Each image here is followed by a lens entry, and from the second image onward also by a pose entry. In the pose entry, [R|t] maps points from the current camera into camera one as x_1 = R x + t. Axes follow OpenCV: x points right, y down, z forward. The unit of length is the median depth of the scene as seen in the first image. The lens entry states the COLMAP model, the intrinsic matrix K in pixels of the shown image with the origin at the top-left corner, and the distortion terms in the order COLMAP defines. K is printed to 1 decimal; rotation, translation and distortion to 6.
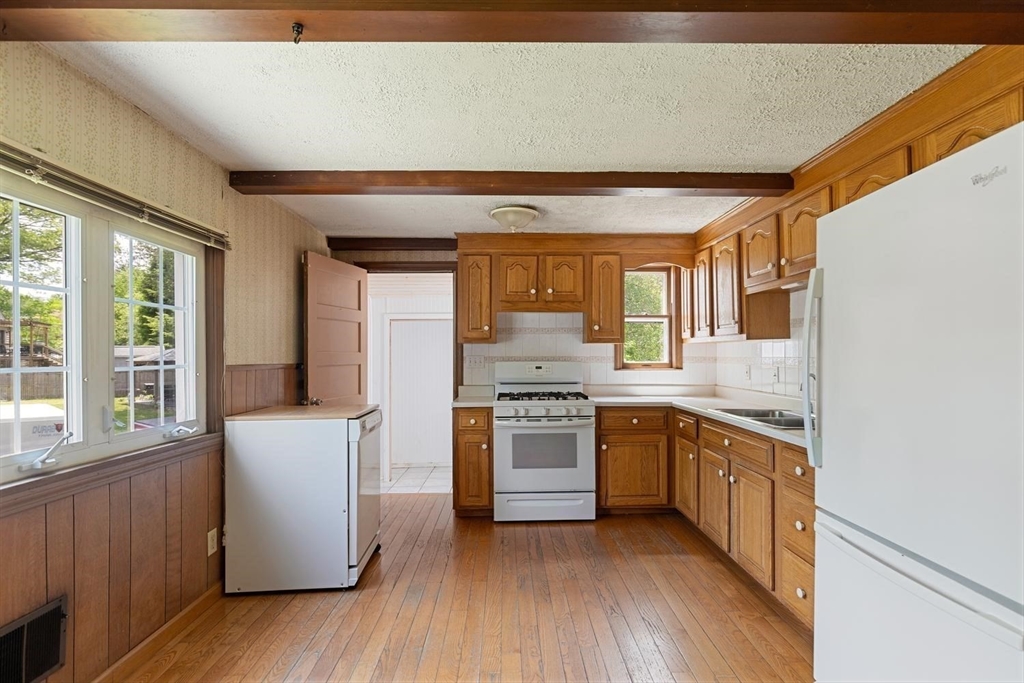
lens RADIAL K [[485.7, 0, 528.0], [0, 485.7, 352.2], [0, 0, 1]] dist [0.000520, 0.000298]
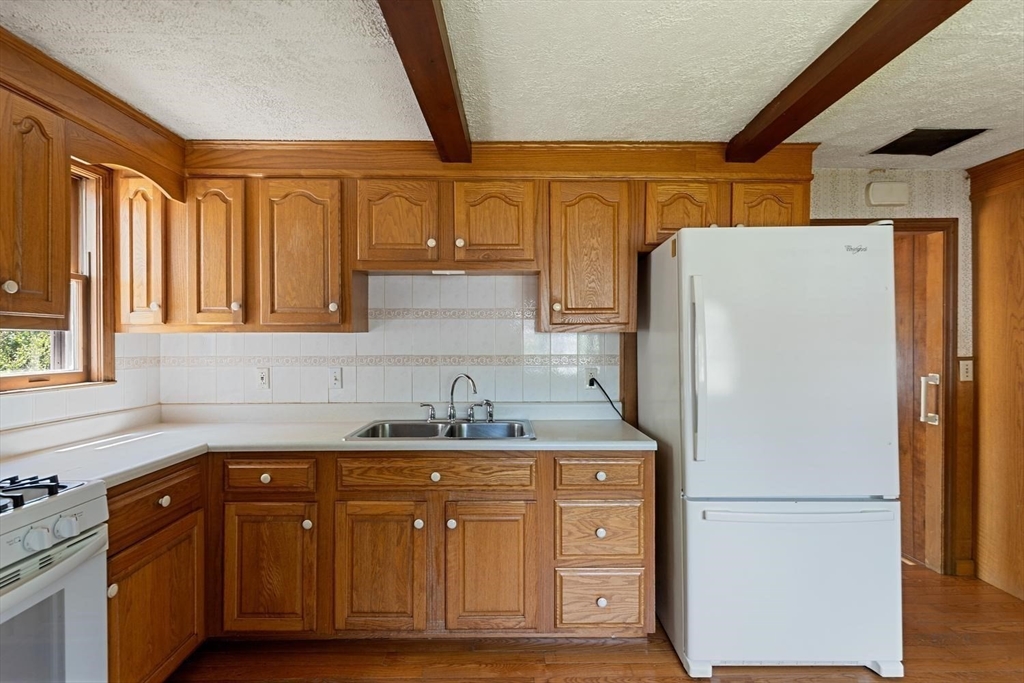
lens RADIAL K [[485.7, 0, 517.2], [0, 485.7, 342.9], [0, 0, 1]] dist [0.000520, 0.000298]
pose [[0.027881, -0.000558, 0.999611, -0.239472], [-0.003916, 0.999992, 0.000667, -0.010964], [-0.999604, -0.003933, 0.027878, 0.669629]]
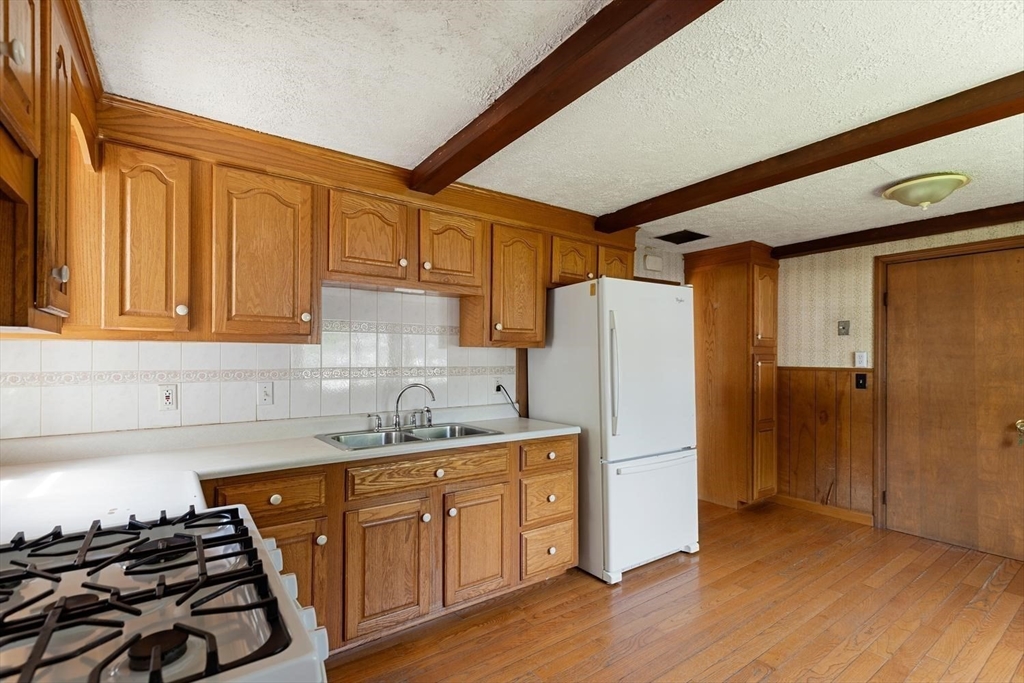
lens RADIAL K [[468.3, 0, 514.1], [0, 468.3, 356.5], [0, 0, 1]] dist [0.015059, -0.002591]
pose [[-0.548014, 0.000050, 0.836469, -0.248109], [-0.007471, 0.999960, -0.004954, -0.006231], [-0.836436, -0.008965, -0.547992, 1.035634]]
